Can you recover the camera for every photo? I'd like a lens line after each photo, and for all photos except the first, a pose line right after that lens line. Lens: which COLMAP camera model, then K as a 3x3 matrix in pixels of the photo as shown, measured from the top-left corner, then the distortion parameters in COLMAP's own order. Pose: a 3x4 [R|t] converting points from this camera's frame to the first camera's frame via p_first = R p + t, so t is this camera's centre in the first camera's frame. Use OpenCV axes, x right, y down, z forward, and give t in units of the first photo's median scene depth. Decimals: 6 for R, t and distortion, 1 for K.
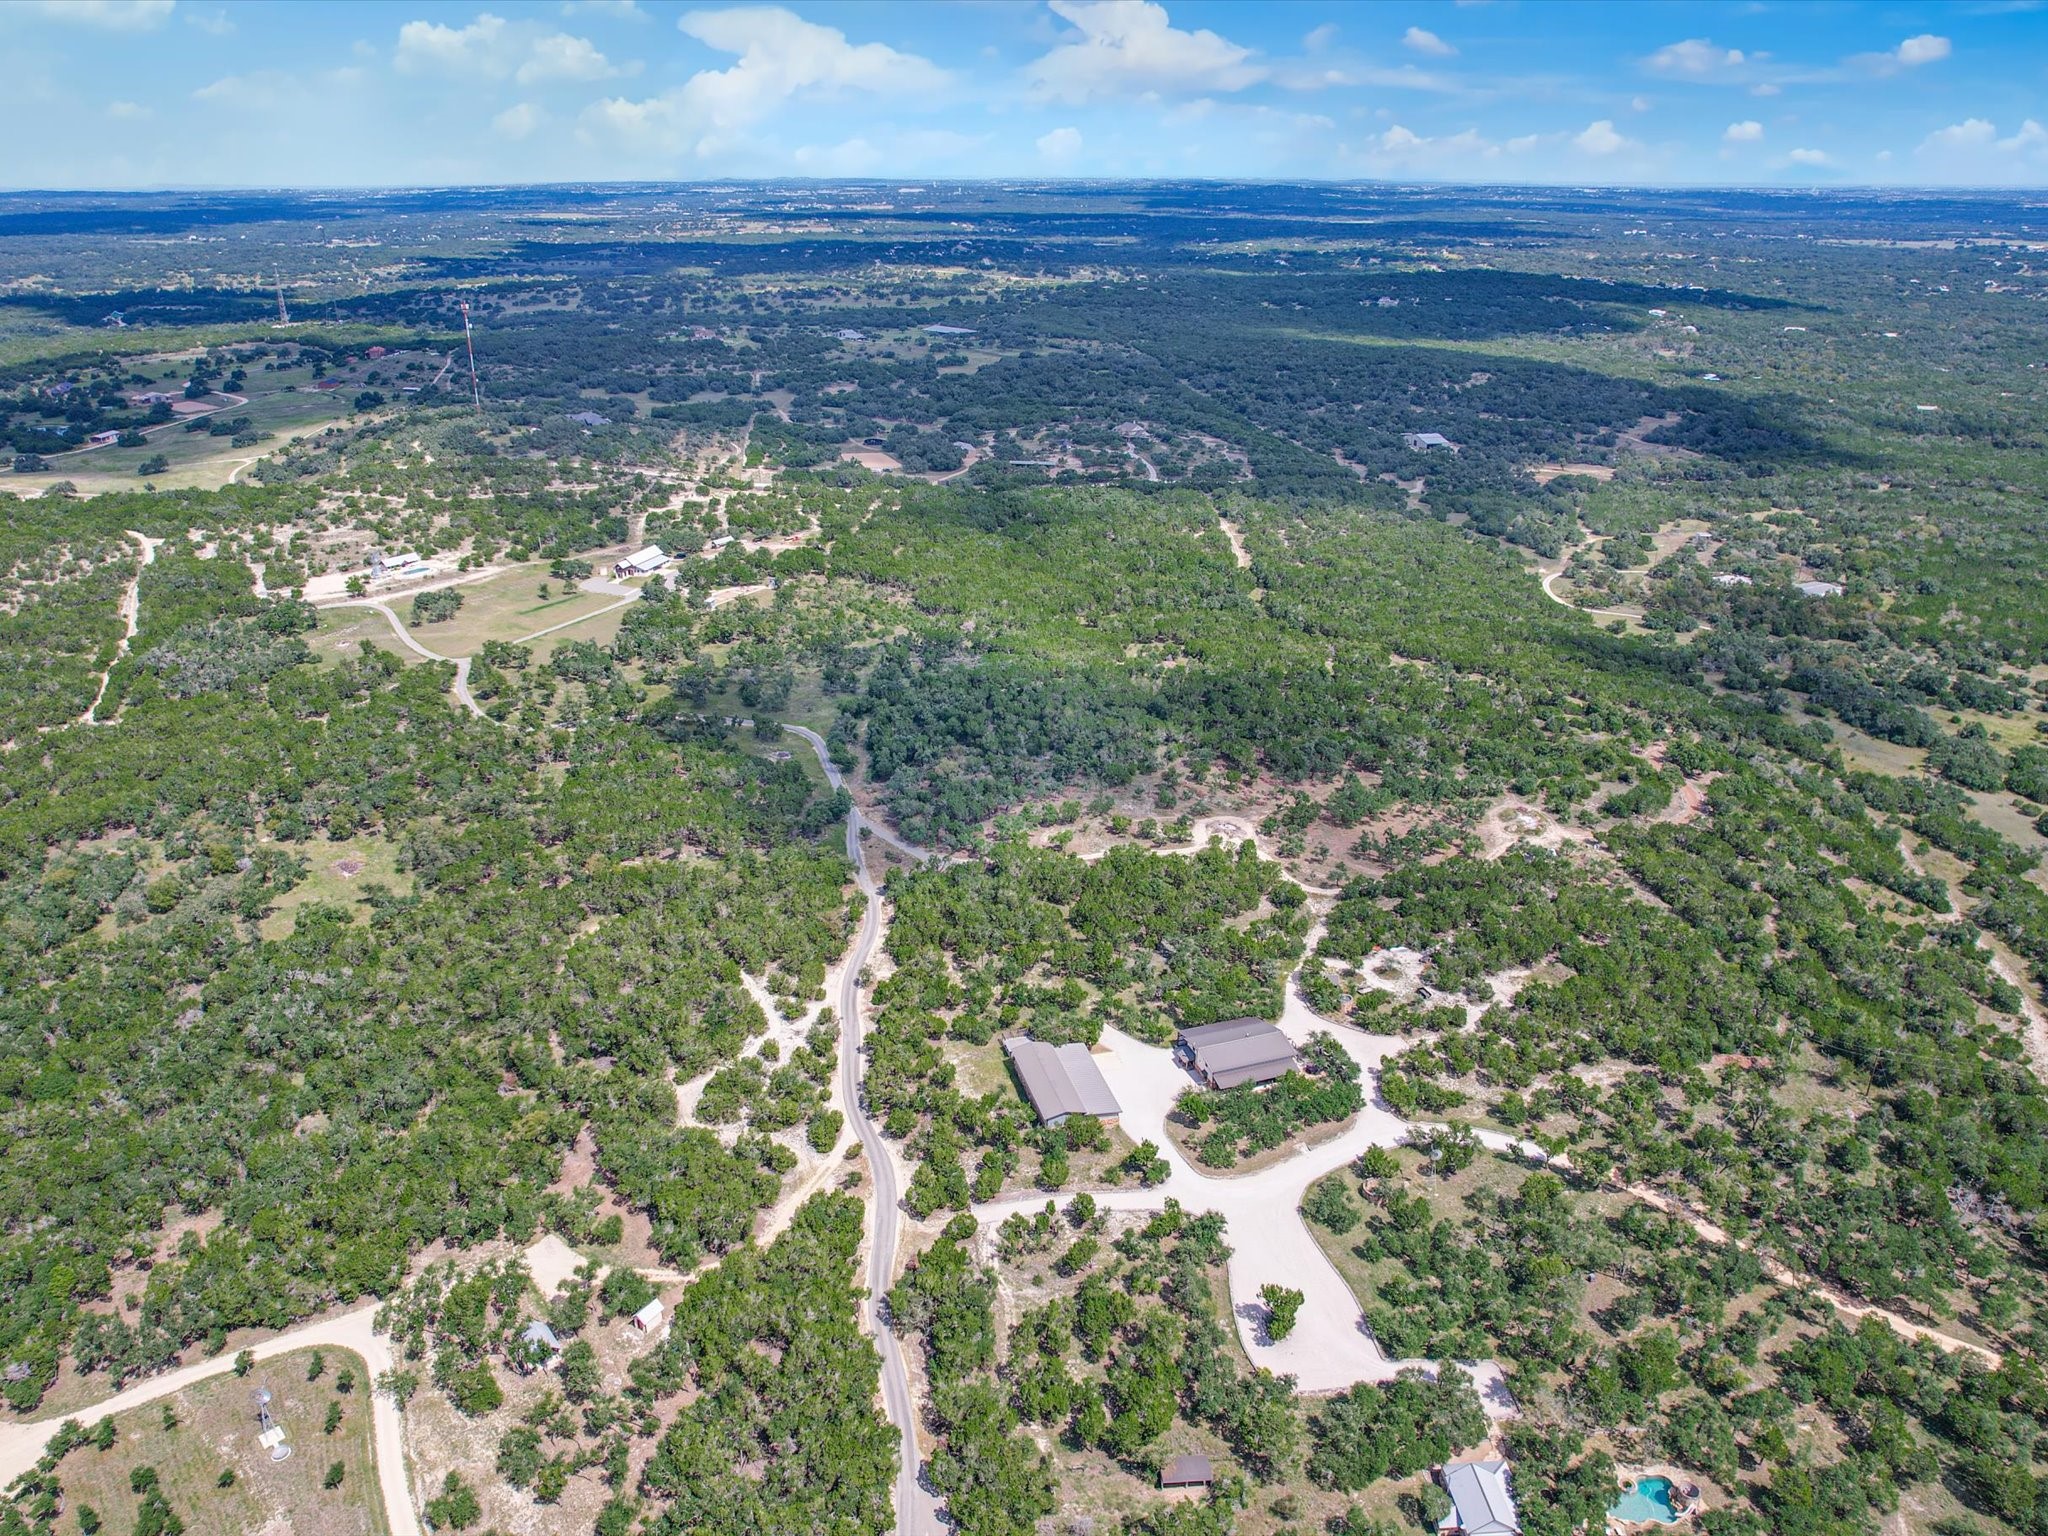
lens RADIAL K [[1543.1, 0, 1023.7], [0, 1543.1, 792.7], [0, 0, 1]] dist [-0.044695, 0.047790]
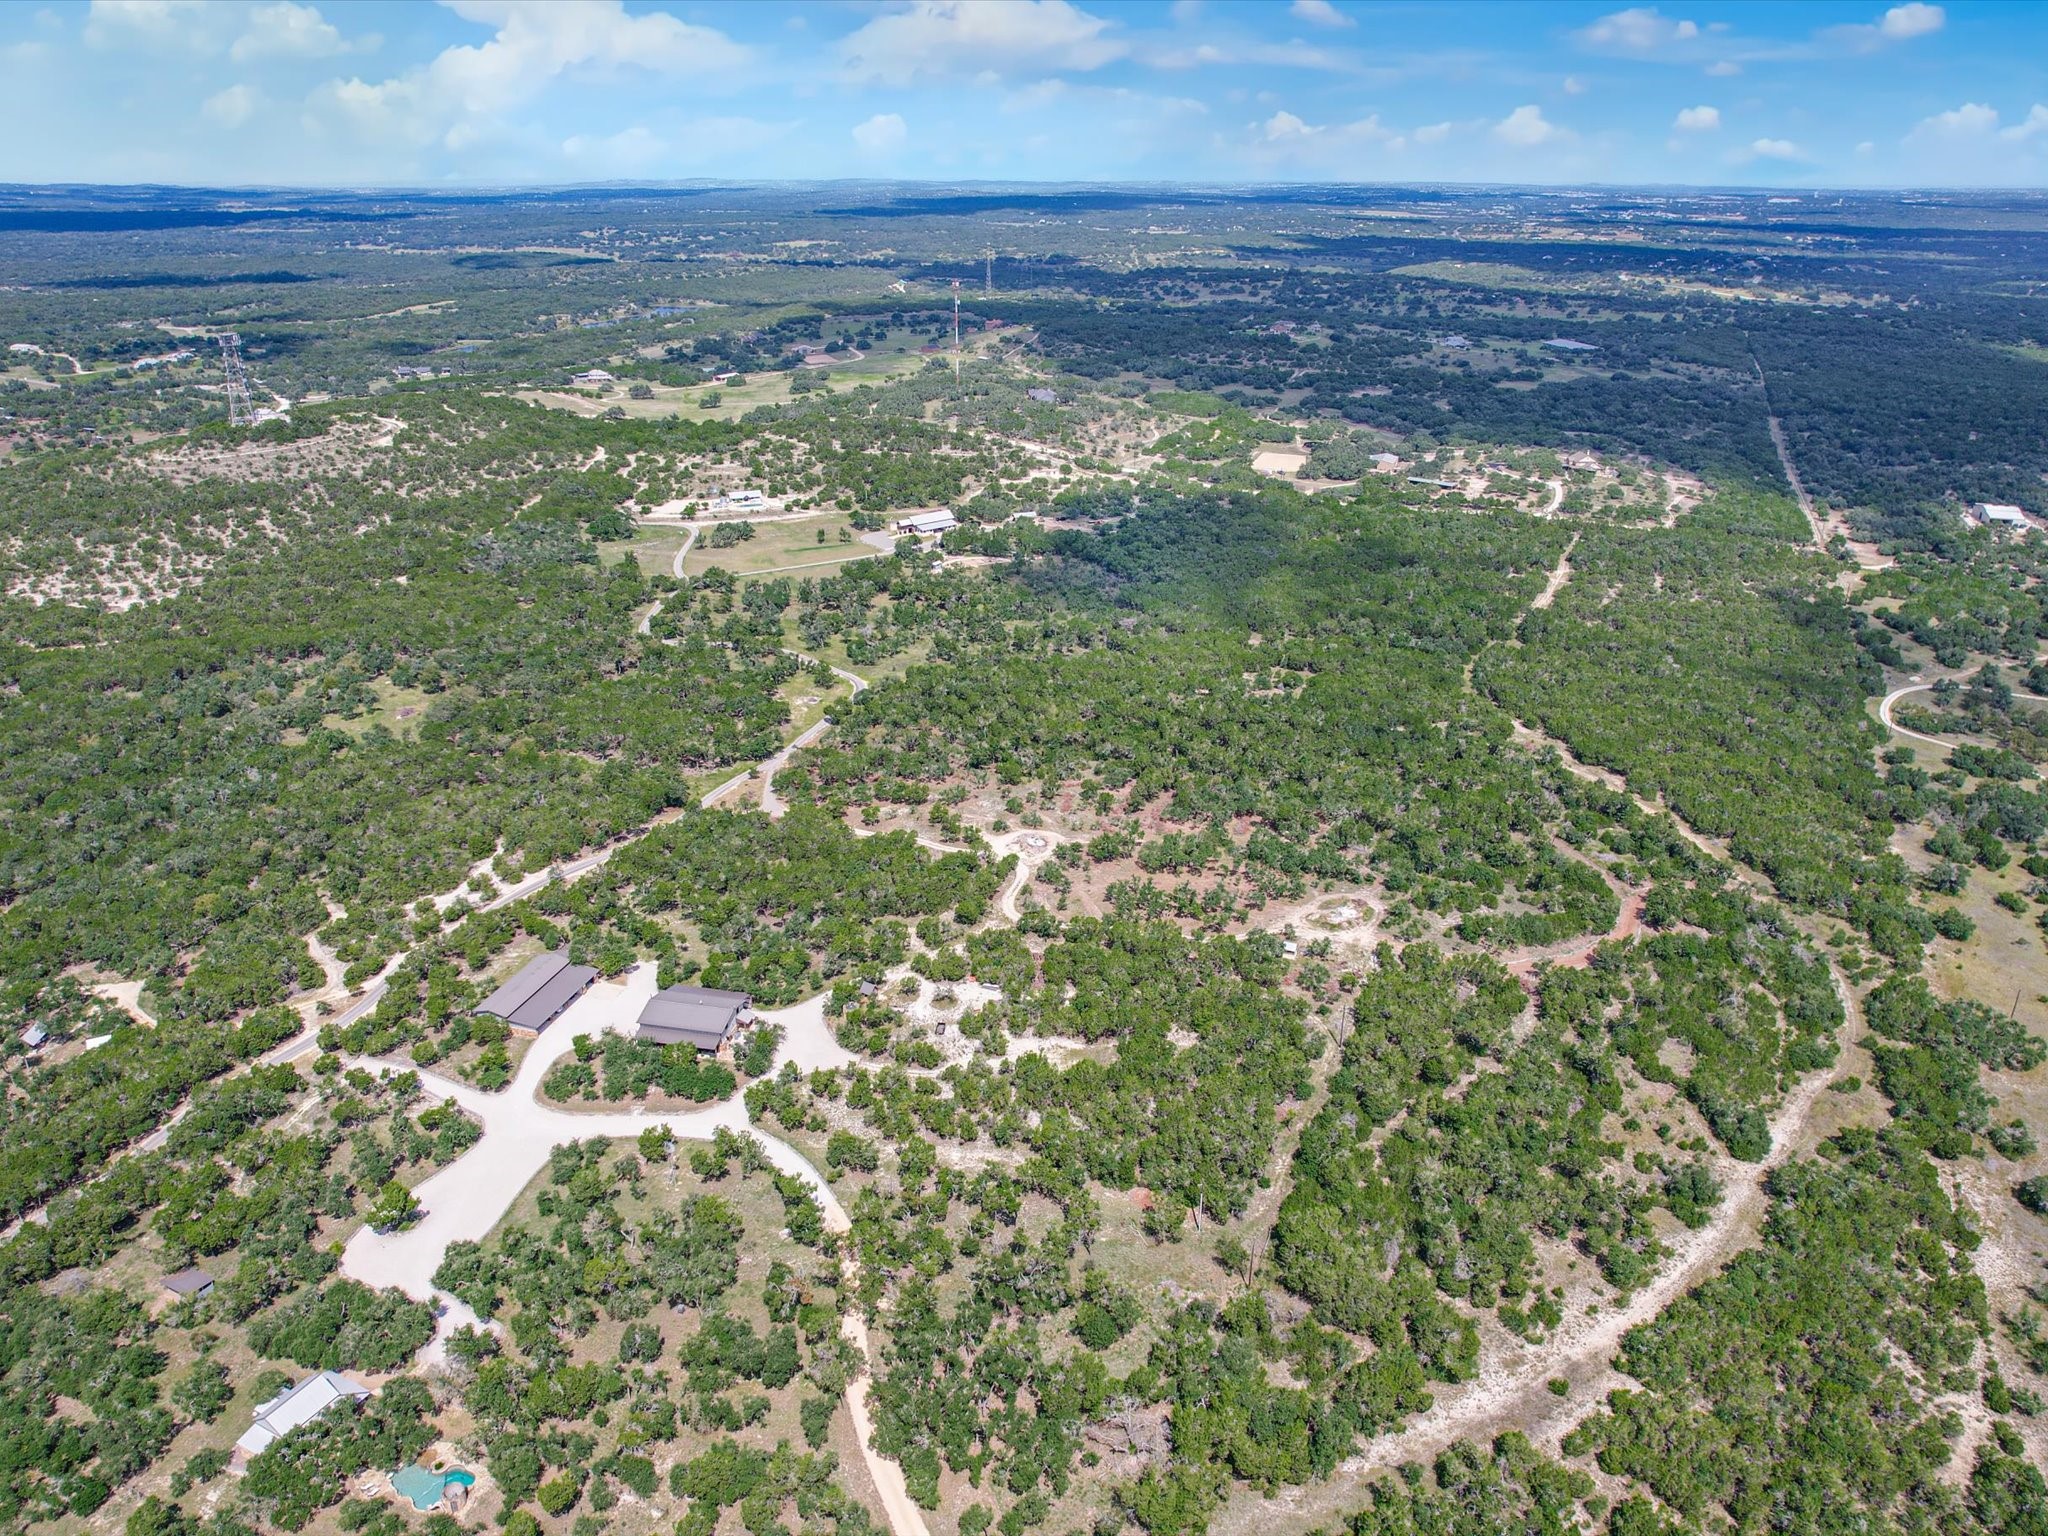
lens RADIAL K [[1543.1, 0, 1023.7], [0, 1543.1, 792.7], [0, 0, 1]] dist [-0.044695, 0.047790]
pose [[0.862931, 0.205738, -0.461544, 0.350478], [-0.207225, 0.977109, 0.048116, -0.031944], [0.460878, 0.054122, 0.885812, 0.086069]]
